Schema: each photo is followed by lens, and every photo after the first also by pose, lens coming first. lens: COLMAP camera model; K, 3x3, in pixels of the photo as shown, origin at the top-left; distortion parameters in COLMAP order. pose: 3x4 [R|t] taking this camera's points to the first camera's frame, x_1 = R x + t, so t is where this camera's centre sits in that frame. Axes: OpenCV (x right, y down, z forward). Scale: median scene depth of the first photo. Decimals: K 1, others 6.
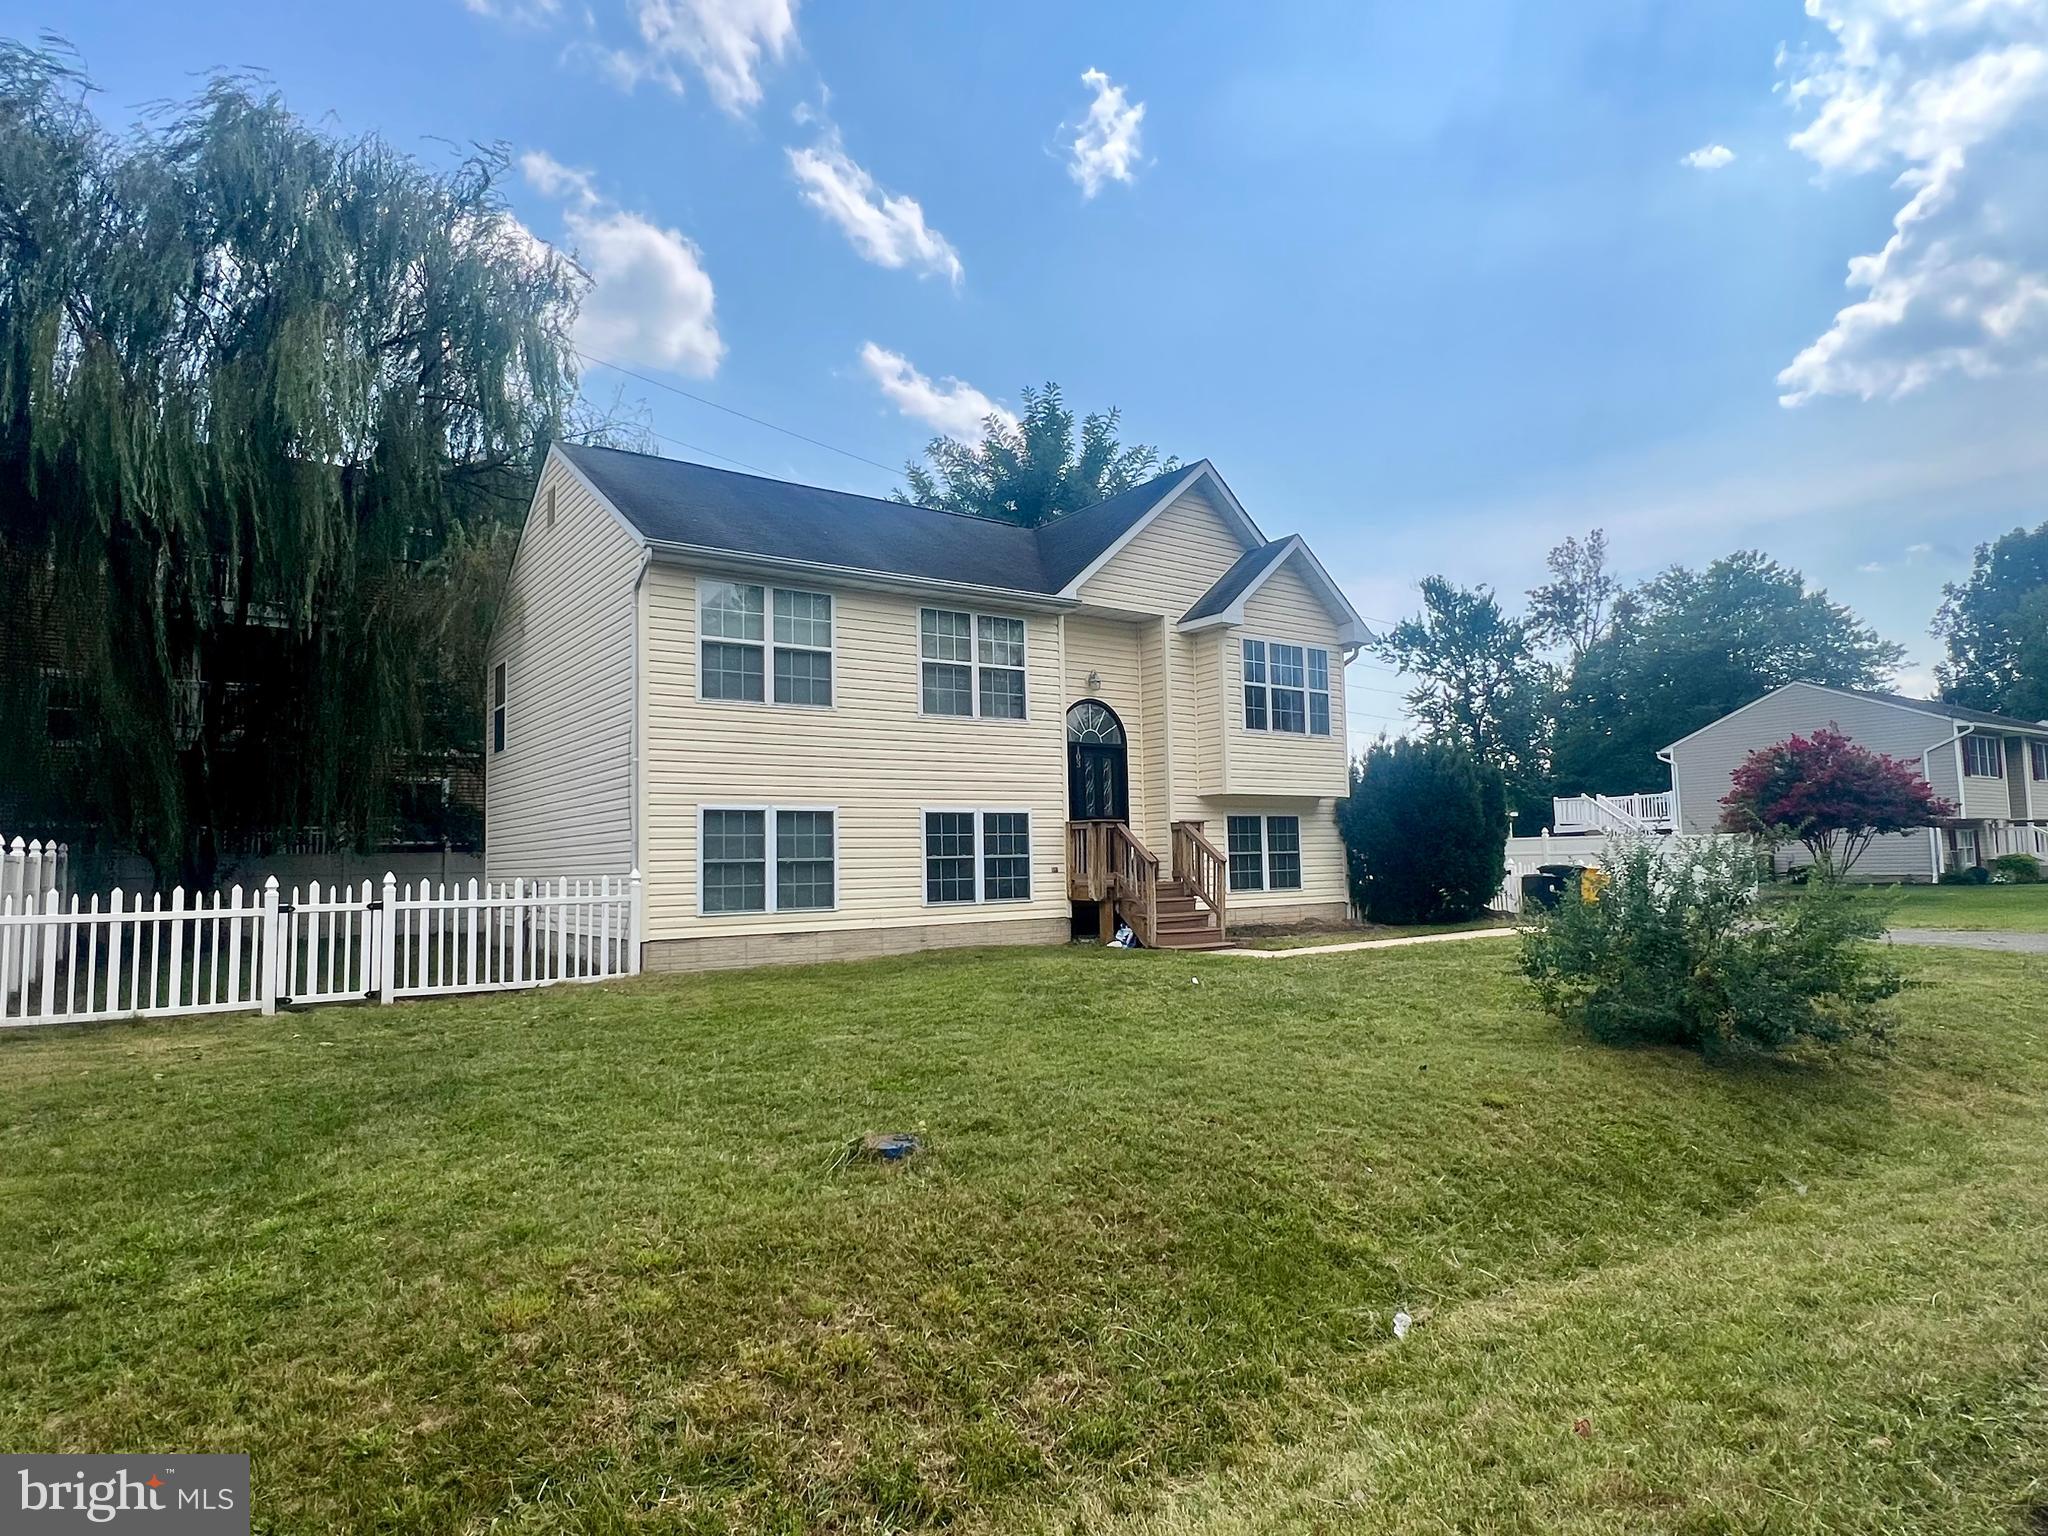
lens RADIAL K [[1166.5, 0, 1038.2], [0, 1166.5, 770.6], [0, 0, 1]] dist [-0.002321, -0.000839]
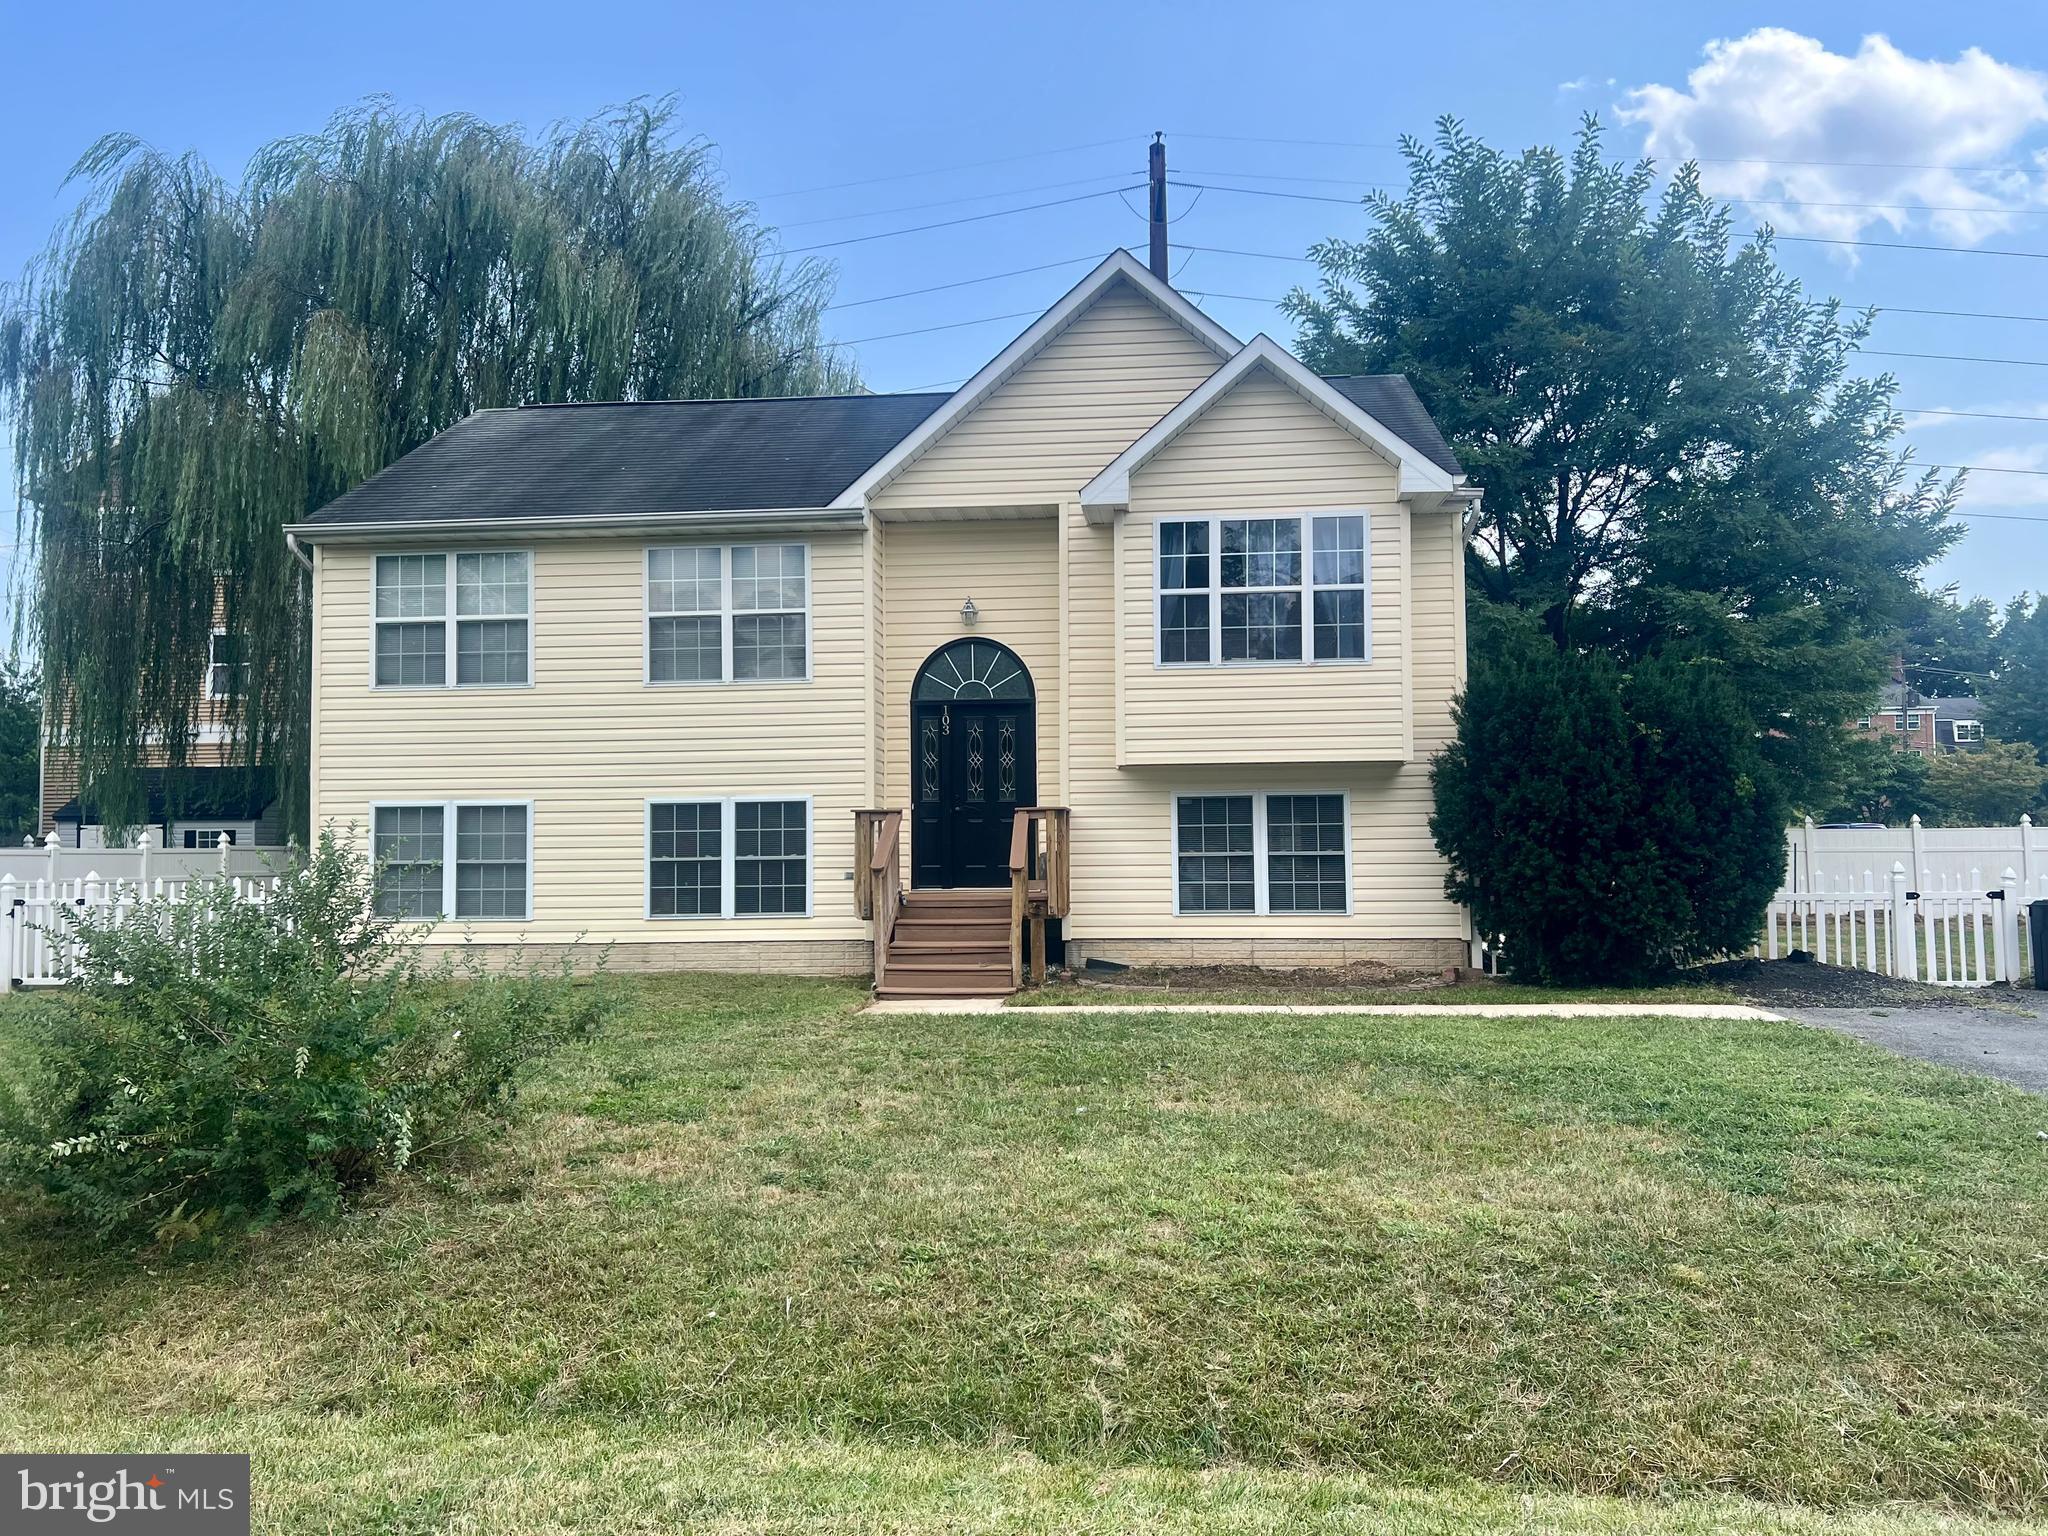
lens RADIAL K [[1563.7, 0, 1065.1], [0, 1563.7, 783.1], [0, 0, 1]] dist [0.058724, -0.064341]
pose [[0.751176, -0.017442, -0.659872, 0.779239], [0.046900, 0.998535, 0.026996, 0.005260], [0.658434, -0.051226, 0.750893, 0.343042]]
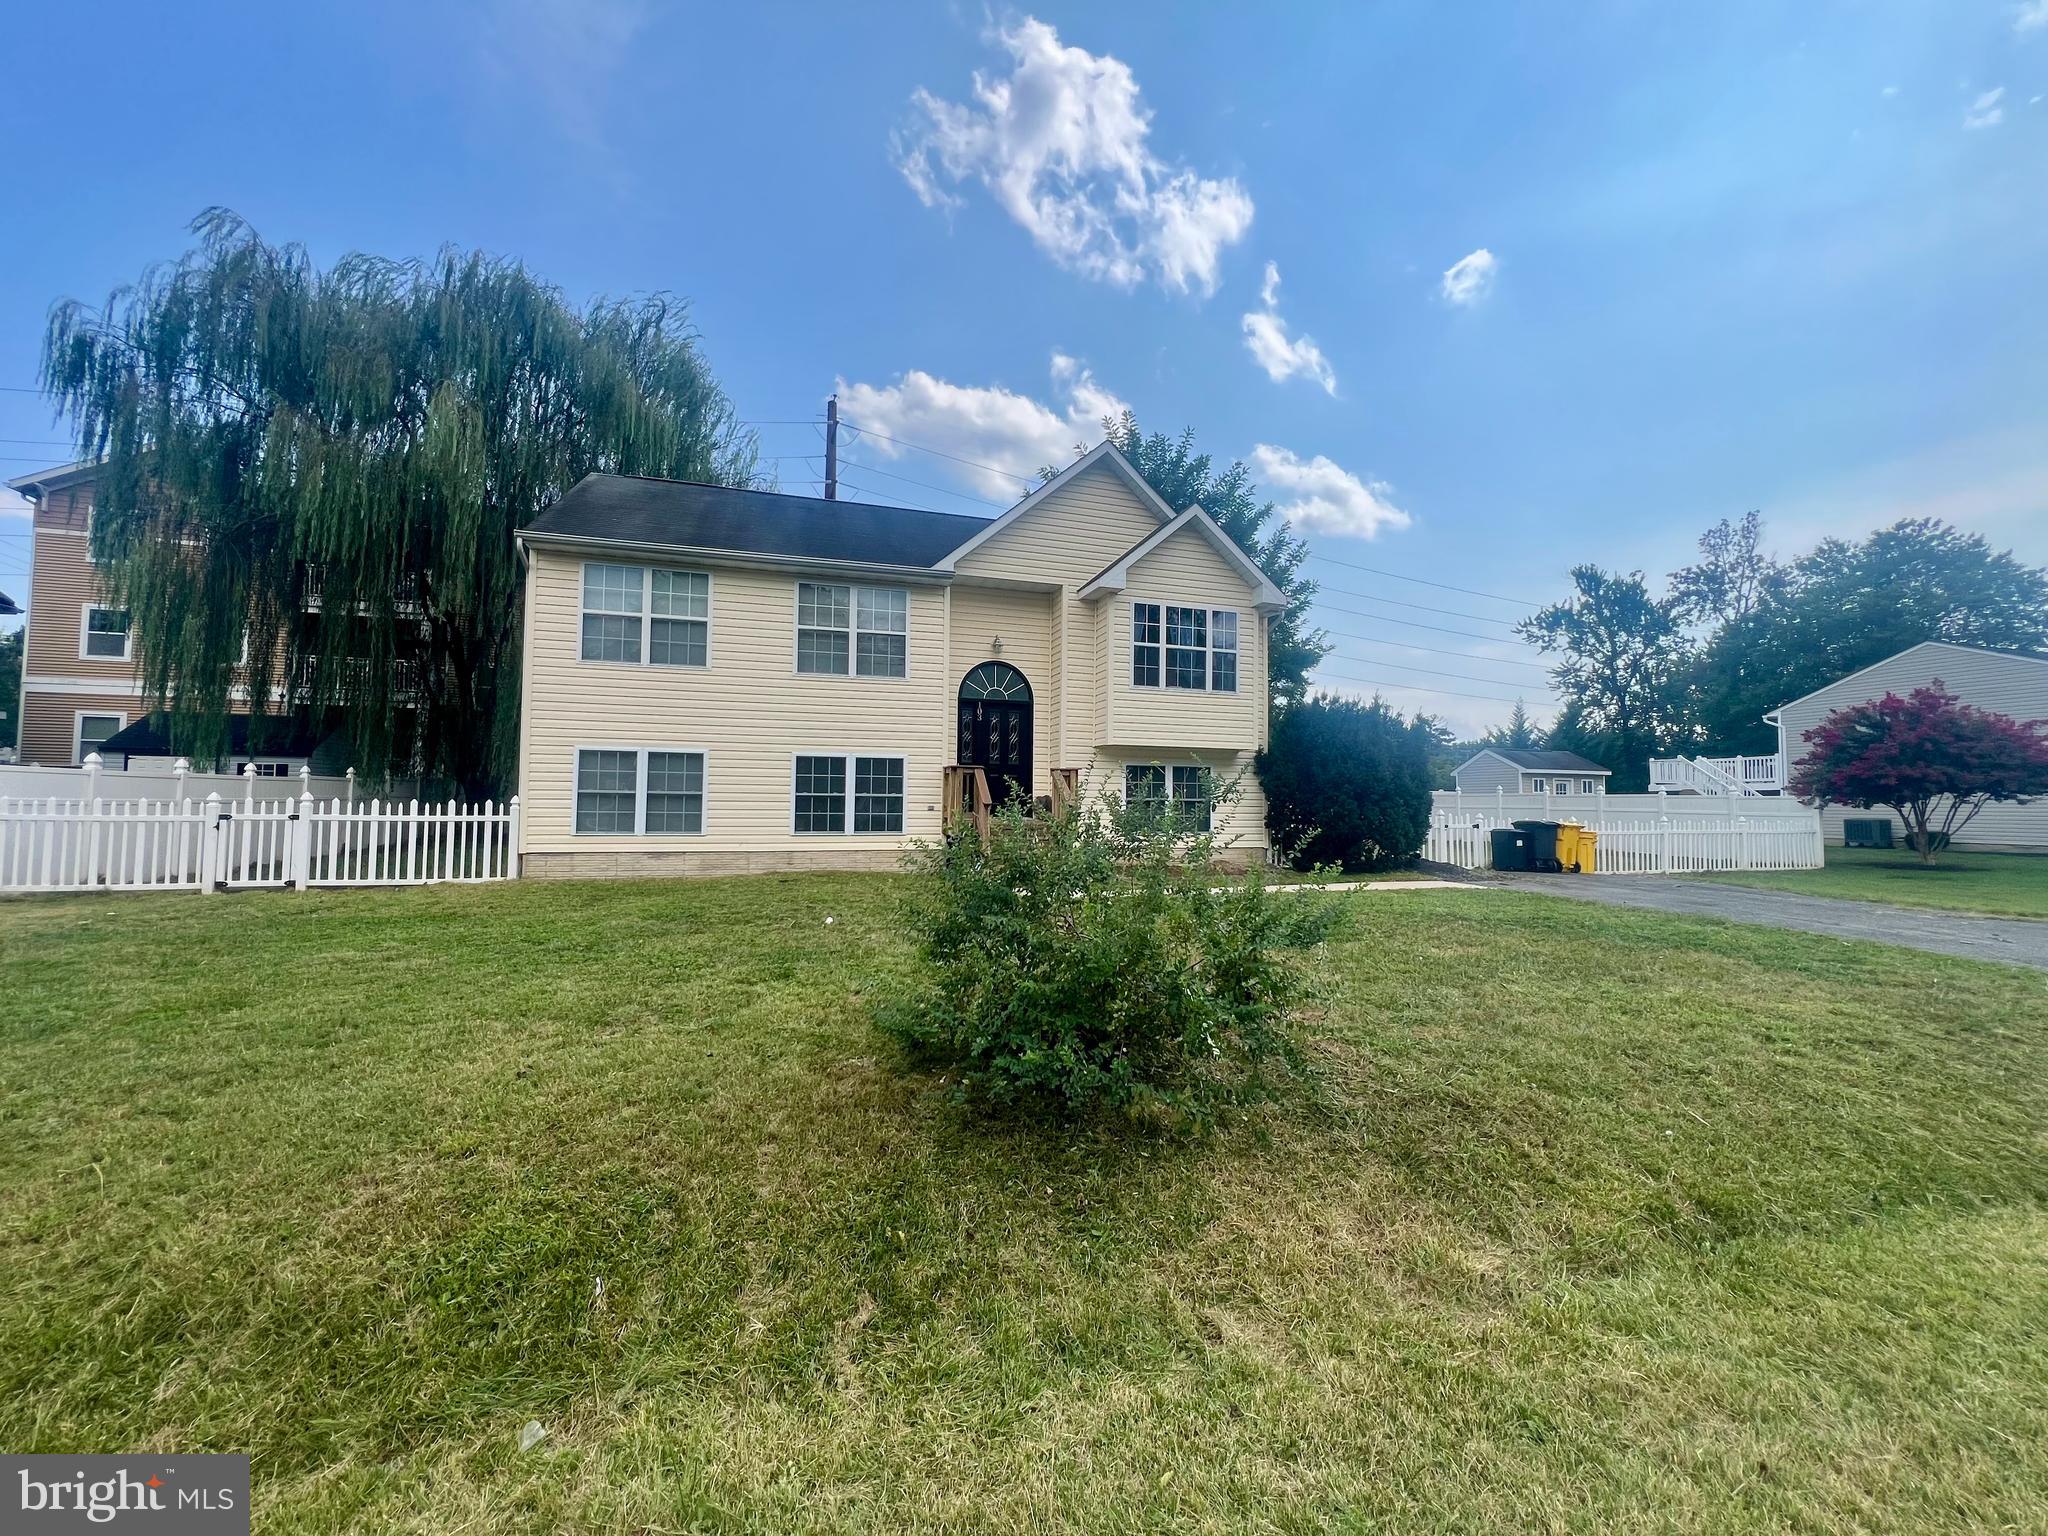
lens RADIAL K [[817.6, 0, 1035.2], [0, 817.6, 765.9], [0, 0, 1]] dist [-0.001621, 0.000367]
pose [[0.948865, 0.017846, -0.315177, 0.366853], [-0.006058, 0.999246, 0.038343, 0.011729], [0.315624, -0.034473, 0.948258, 0.267169]]
